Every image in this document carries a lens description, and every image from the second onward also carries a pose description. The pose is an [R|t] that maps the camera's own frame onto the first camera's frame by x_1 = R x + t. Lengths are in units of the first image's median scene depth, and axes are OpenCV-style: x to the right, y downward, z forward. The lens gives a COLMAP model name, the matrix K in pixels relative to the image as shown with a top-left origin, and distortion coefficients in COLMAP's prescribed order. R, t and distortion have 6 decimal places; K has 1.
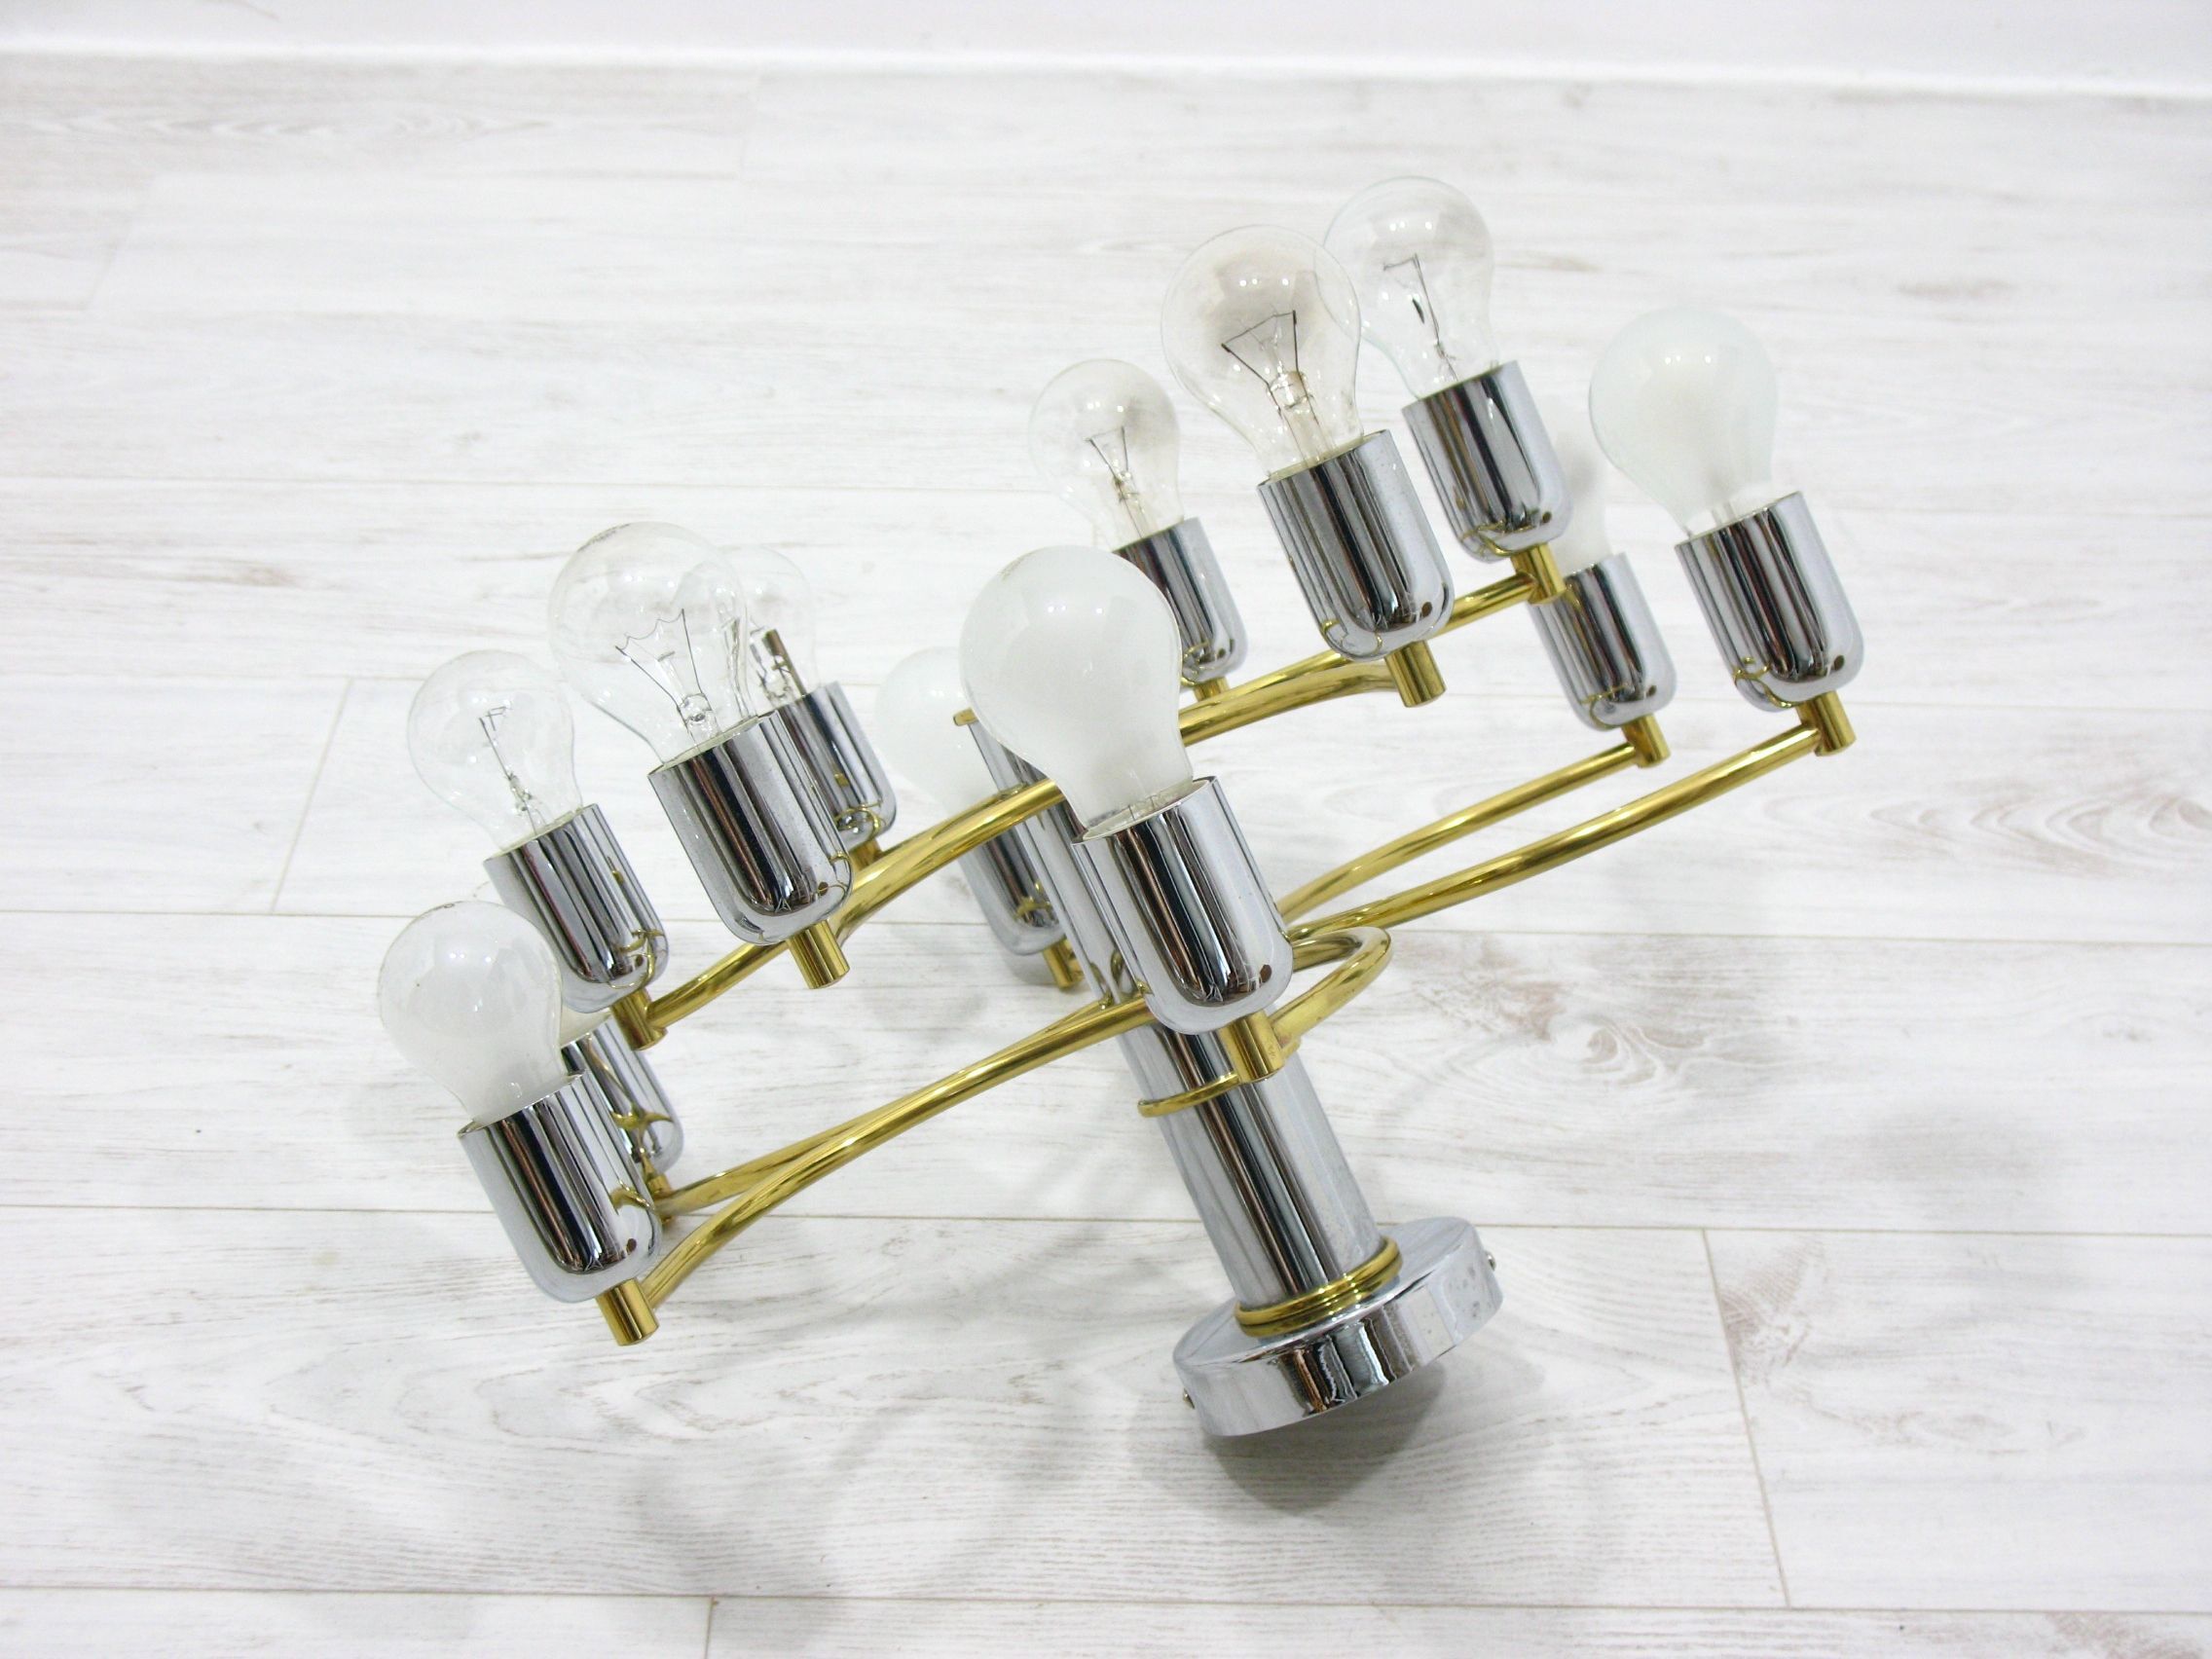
lens RADIAL K [[3297.0, 0, 1126.9], [0, 3297.0, 784.4], [0, 0, 1]] dist [-0.048329, 0.000000]
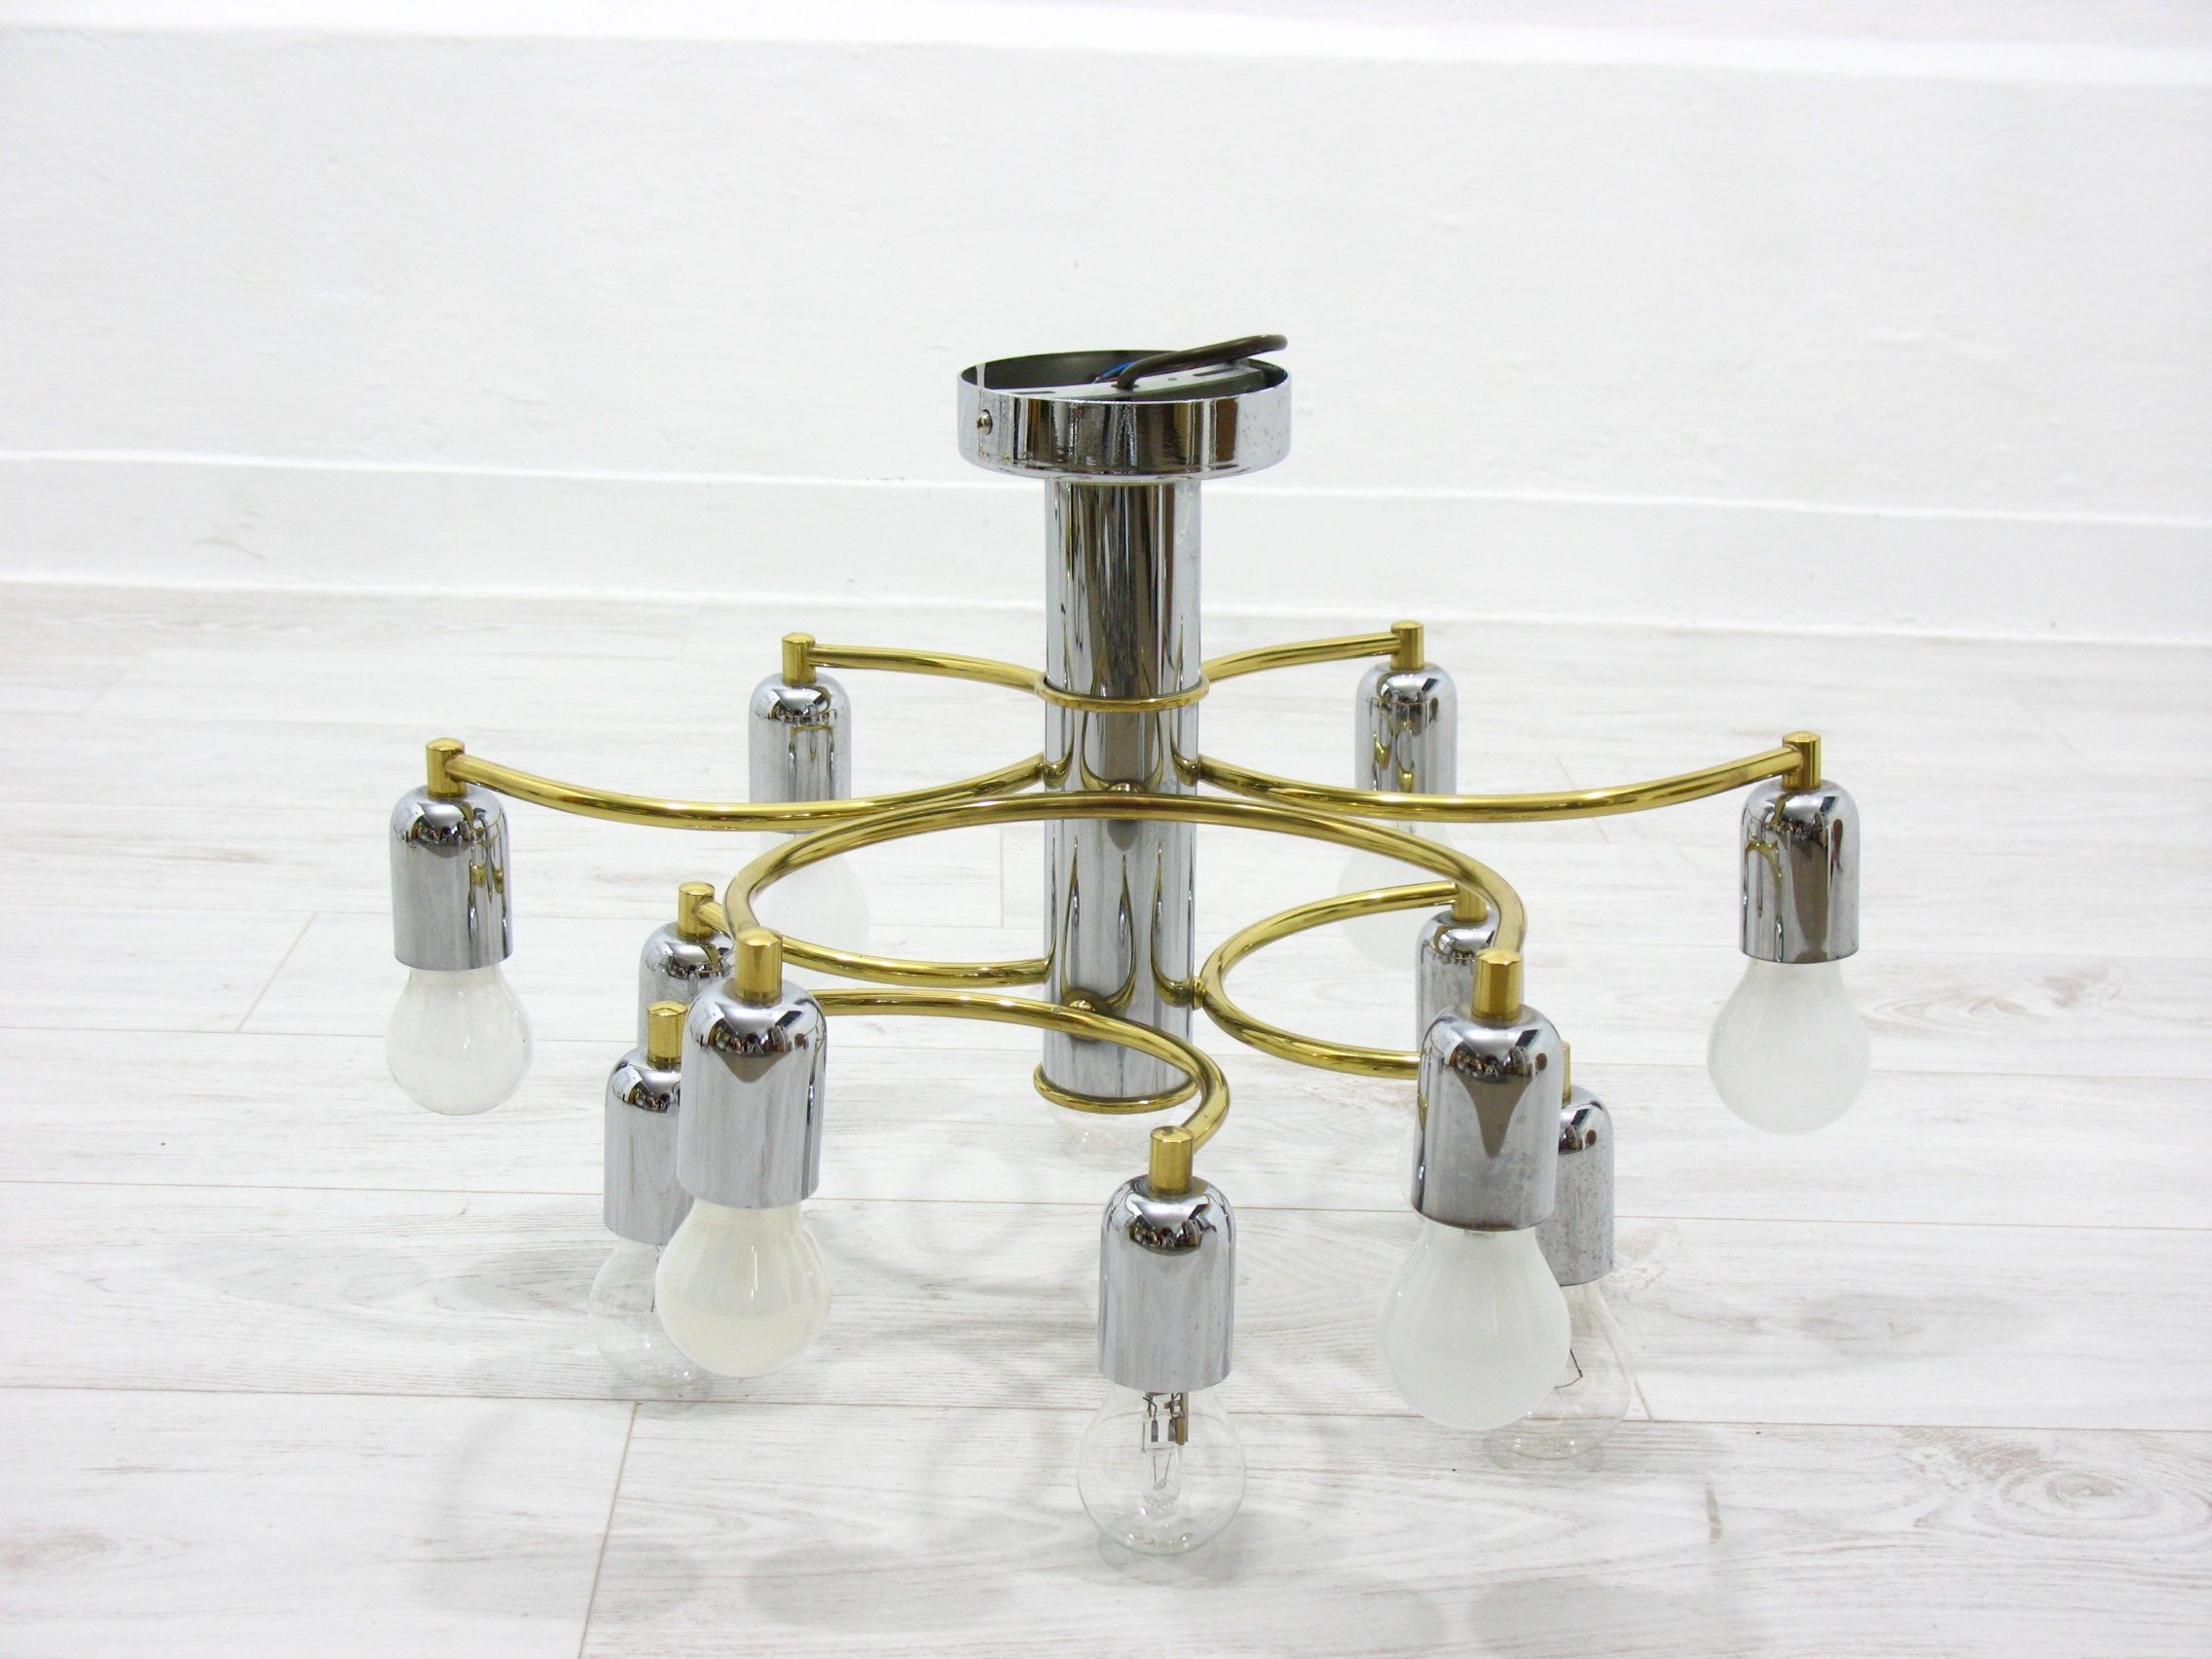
lens RADIAL K [[3297.0, 0, 1120.5], [0, 3297.0, 827.6], [0, 0, 1]] dist [-0.048329, 0.000000]
pose [[0.999650, 0.001244, 0.026431, 0.001177], [0.007025, 0.950572, -0.310425, 0.345315], [-0.025511, 0.310502, 0.950230, -0.058799]]
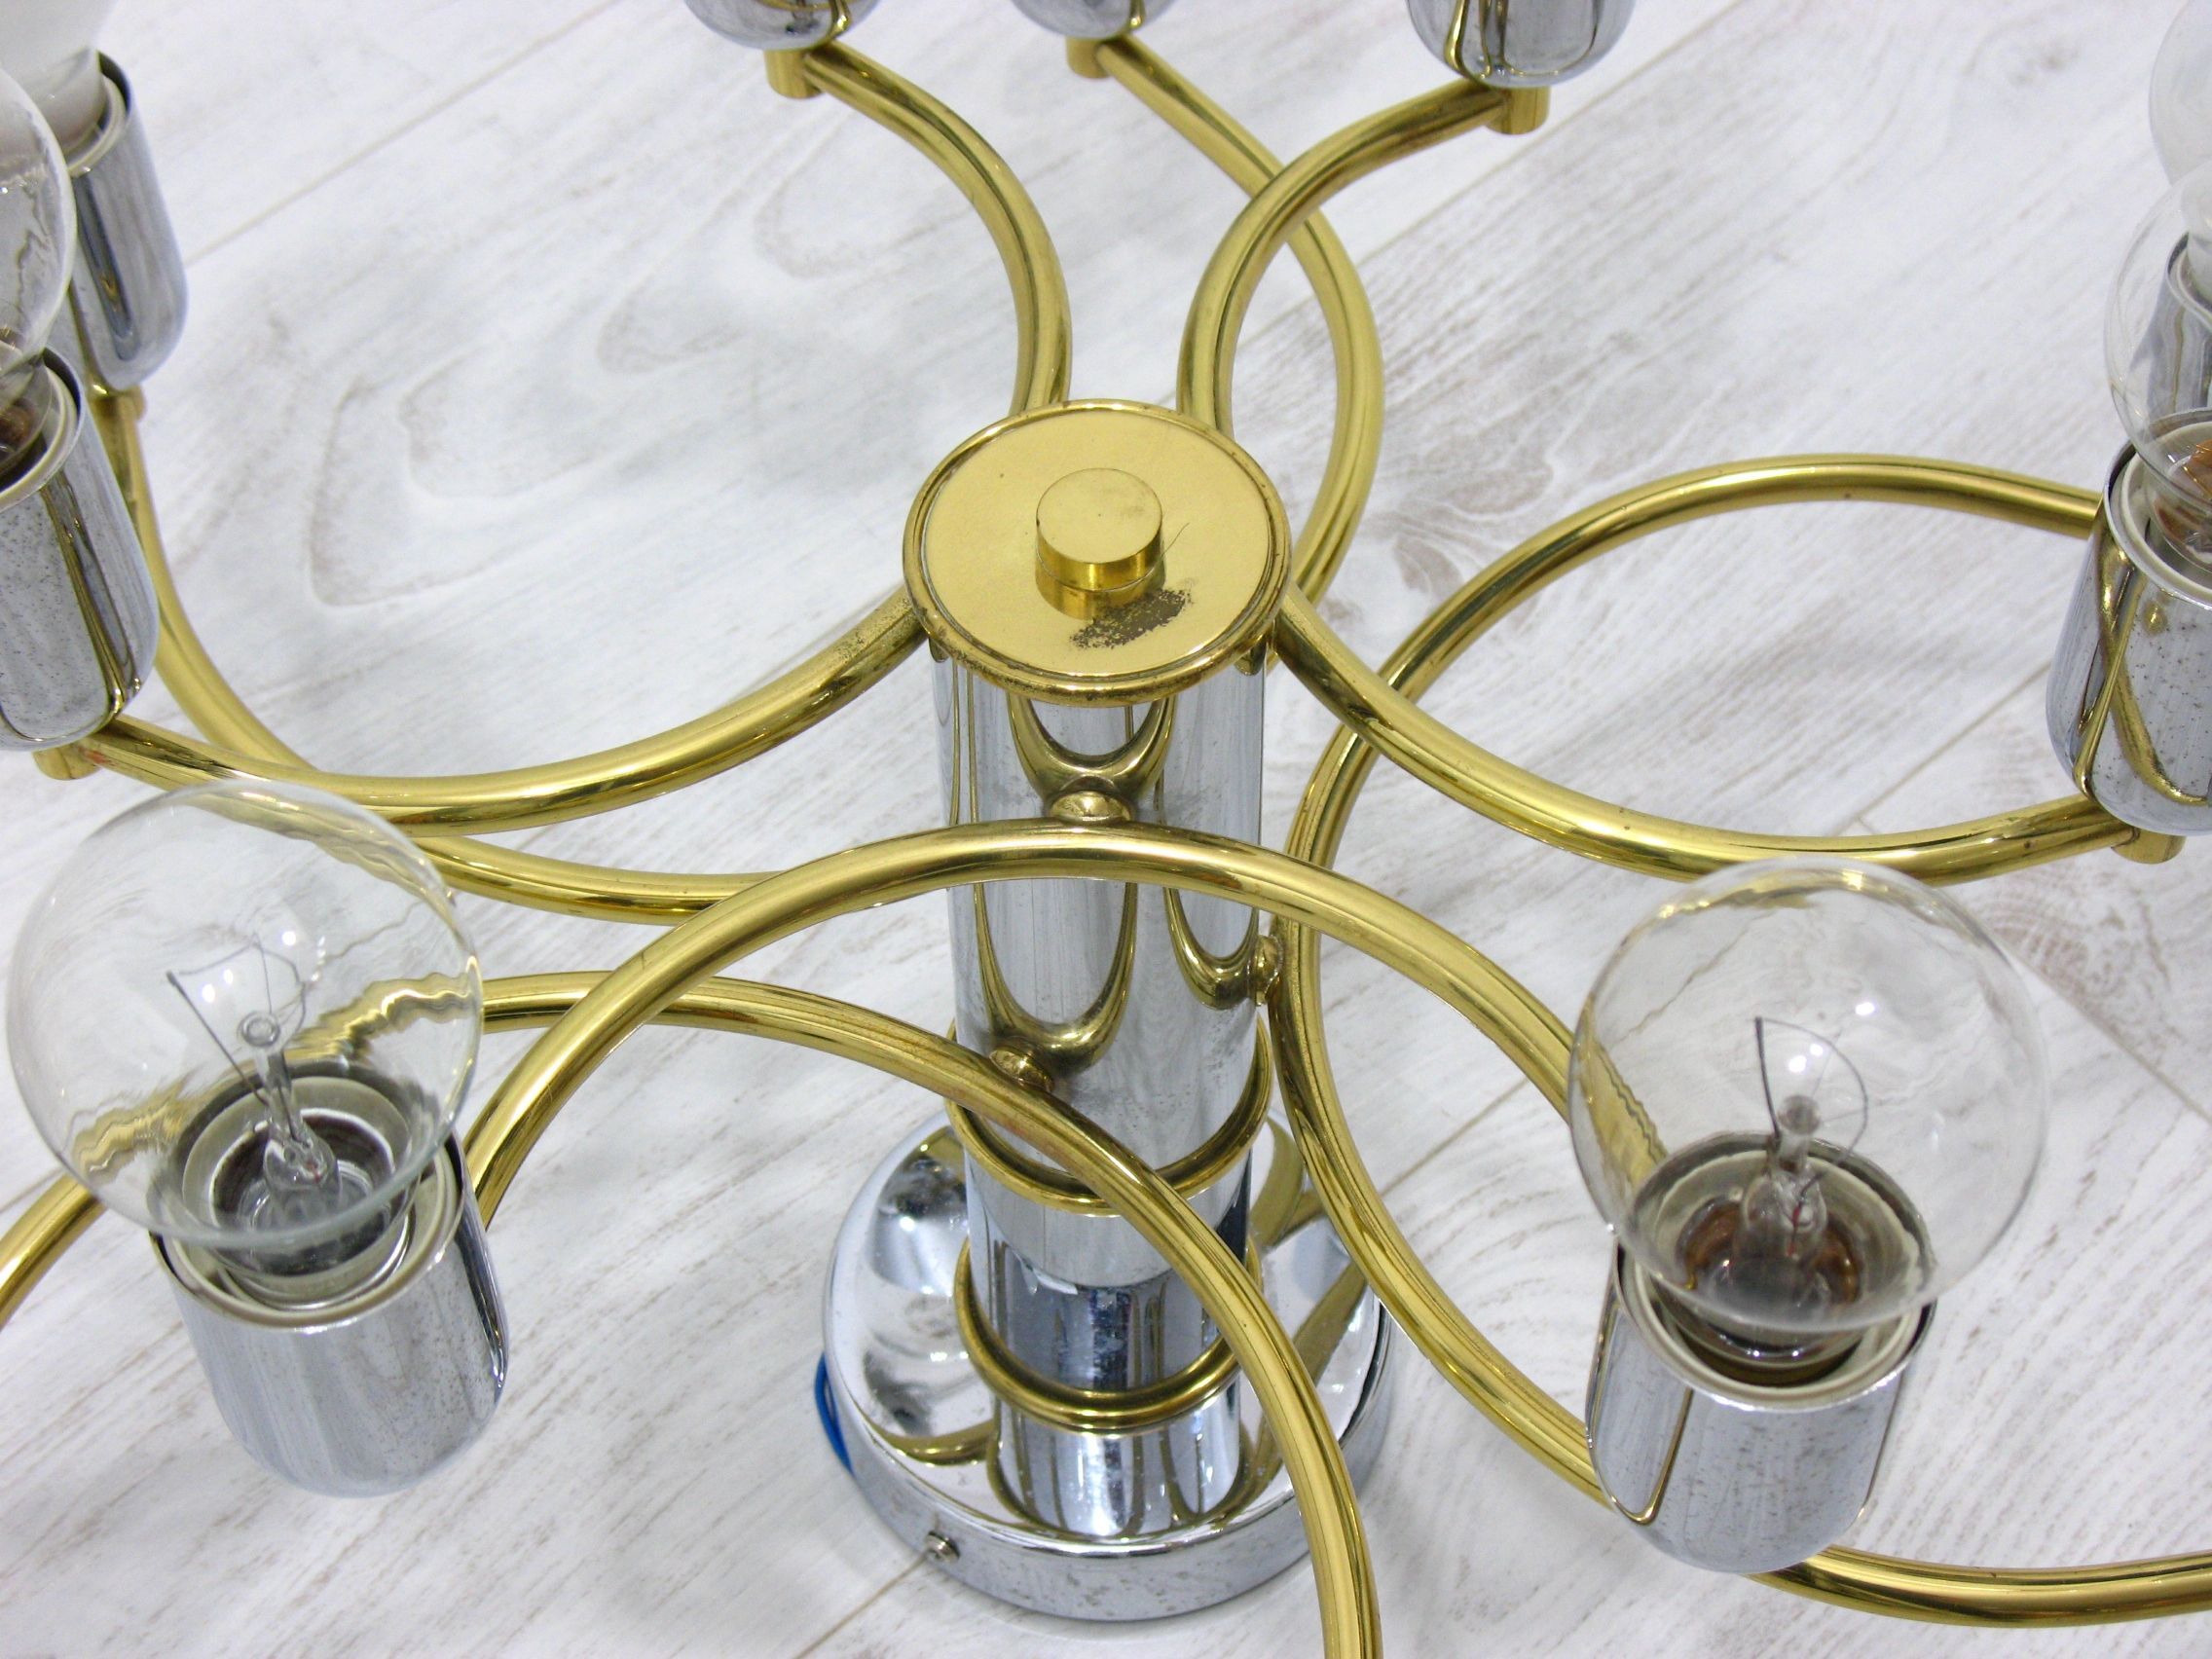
lens RADIAL K [[4497.4, 0, 1092.0], [0, 4497.4, 841.9], [0, 0, 1]] dist [0.021683, 0.000000]
pose [[0.763051, -0.562973, 0.317514, -0.179836], [0.395256, 0.795130, 0.459936, -0.276741], [-0.511396, -0.225455, 0.829243, 0.408629]]
